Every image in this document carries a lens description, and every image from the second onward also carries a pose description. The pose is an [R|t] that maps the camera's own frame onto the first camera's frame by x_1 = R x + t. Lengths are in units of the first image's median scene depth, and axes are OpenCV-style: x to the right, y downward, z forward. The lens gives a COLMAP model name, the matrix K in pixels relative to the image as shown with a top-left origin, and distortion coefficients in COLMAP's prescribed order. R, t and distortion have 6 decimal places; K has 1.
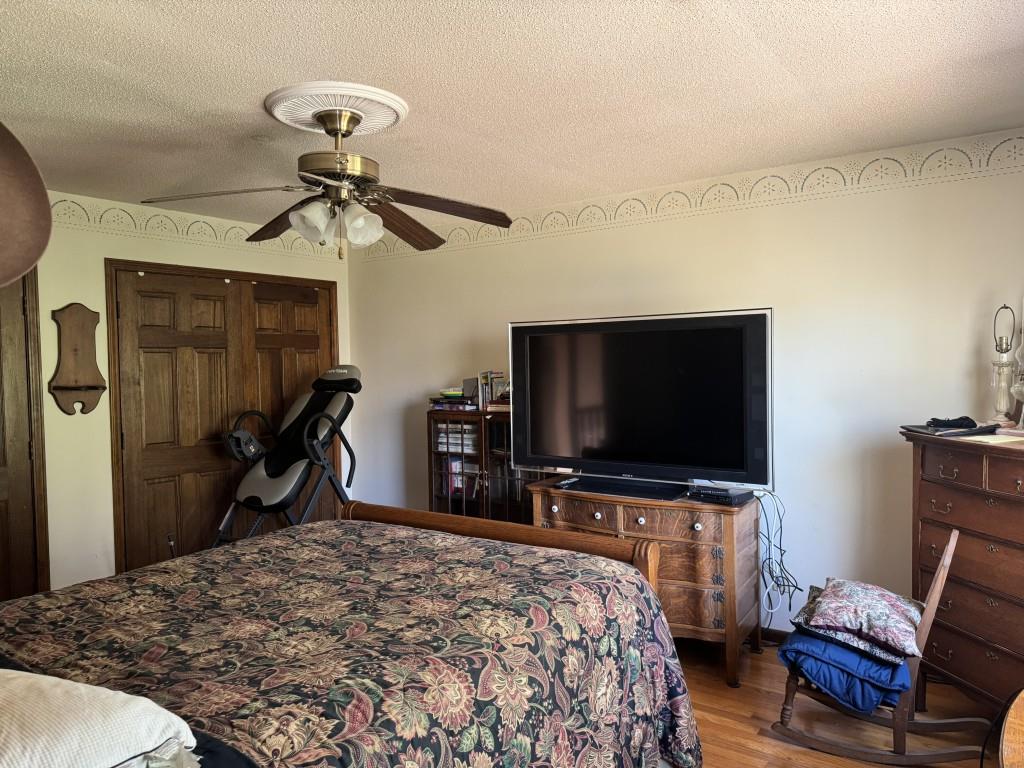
lens RADIAL K [[724.9, 0, 513.9], [0, 724.9, 377.6], [0, 0, 1]] dist [0.009761, 0.000276]
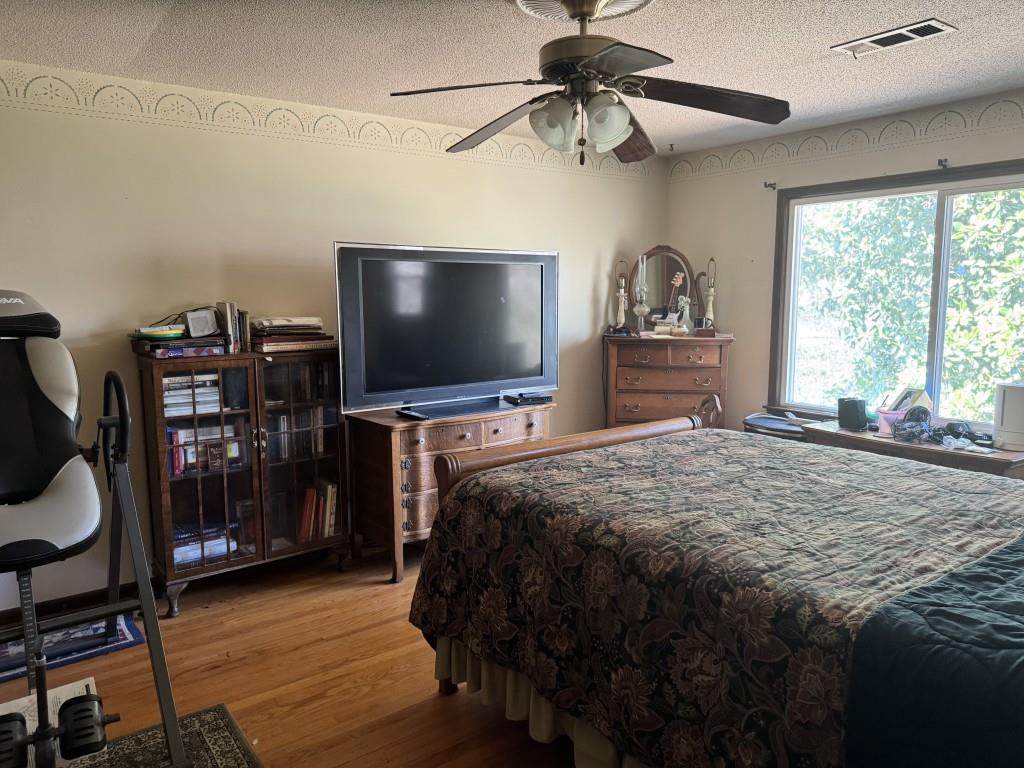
lens RADIAL K [[724.9, 0, 513.9], [0, 724.9, 377.6], [0, 0, 1]] dist [0.009761, 0.000276]
pose [[0.307190, -0.102223, 0.946142, -0.673600], [0.028058, 0.994755, 0.098365, 0.004077], [-0.951234, -0.003670, 0.308447, 0.478997]]
